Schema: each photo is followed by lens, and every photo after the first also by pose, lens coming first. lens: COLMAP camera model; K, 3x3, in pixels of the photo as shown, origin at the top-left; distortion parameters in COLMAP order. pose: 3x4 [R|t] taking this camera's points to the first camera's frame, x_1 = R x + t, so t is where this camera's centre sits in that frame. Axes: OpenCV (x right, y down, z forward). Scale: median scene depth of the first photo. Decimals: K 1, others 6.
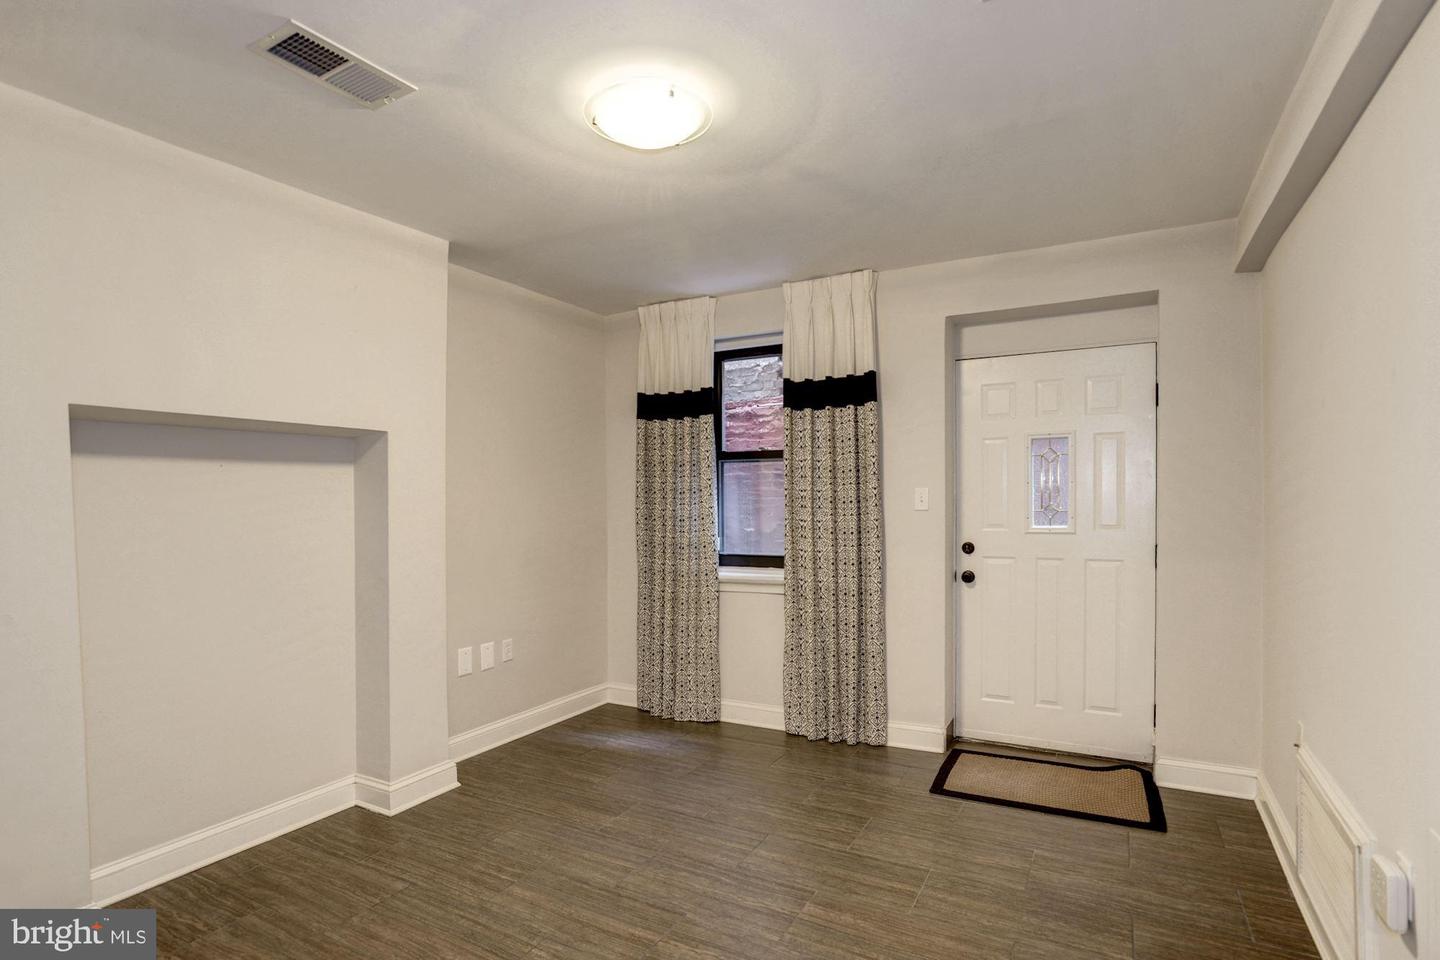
lens RADIAL K [[732.2, 0, 721.5], [0, 732.2, 502.0], [0, 0, 1]] dist [-0.040108, 0.000859]
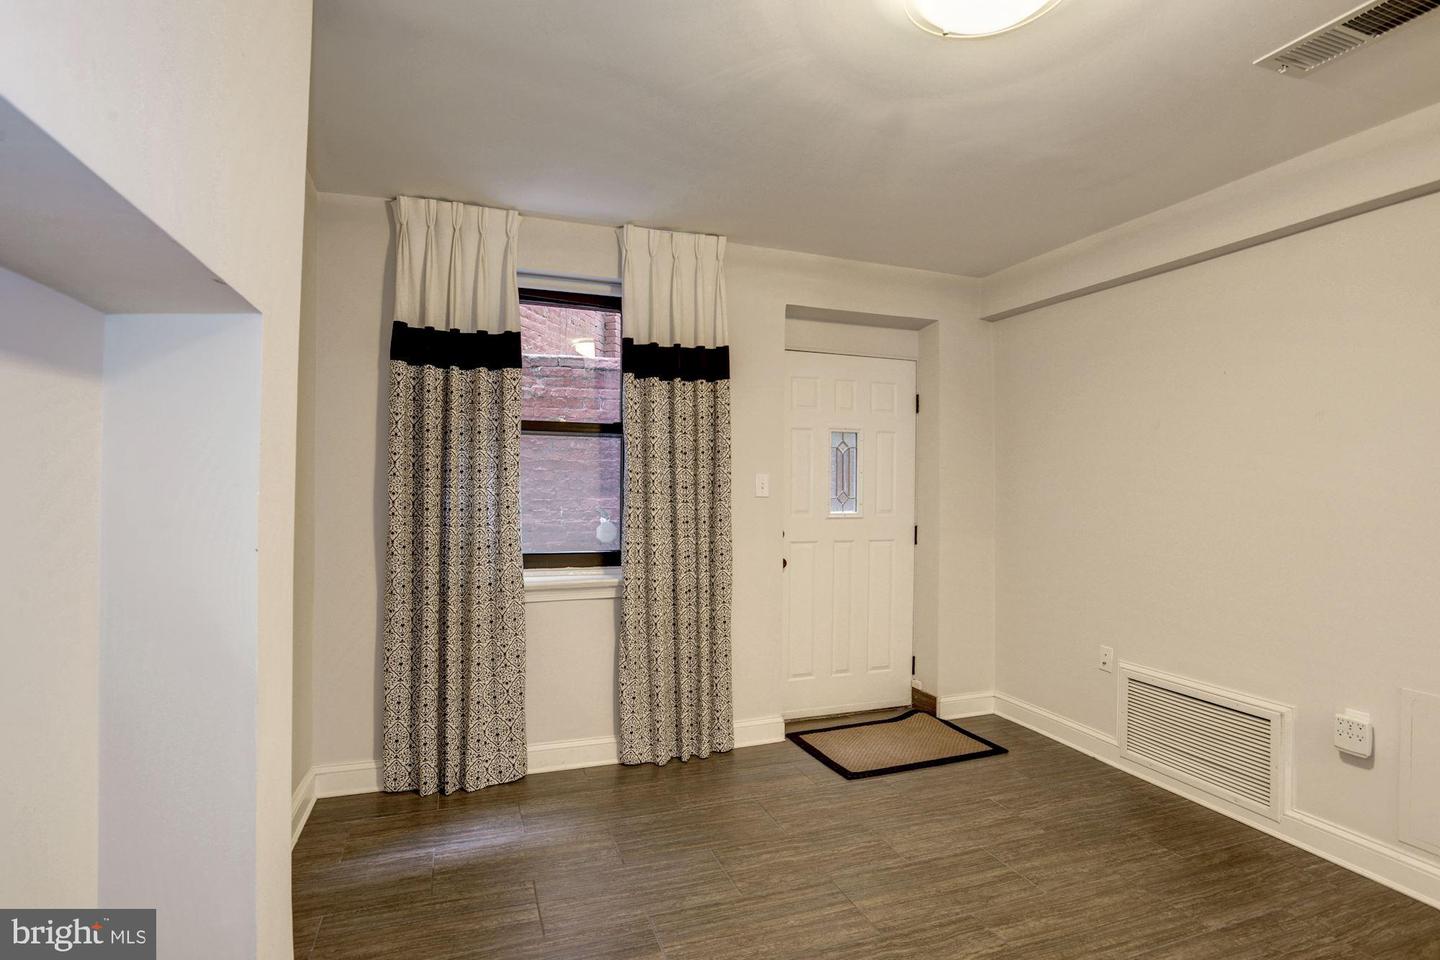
lens RADIAL K [[707.7, 0, 727.8], [0, 707.7, 475.9], [0, 0, 1]] dist [-0.060137, 0.033857]
pose [[0.659072, 0.024836, 0.751669, -0.446187], [-0.009913, 0.999655, -0.024338, 0.006854], [-0.752014, 0.008589, 0.659091, 0.392857]]
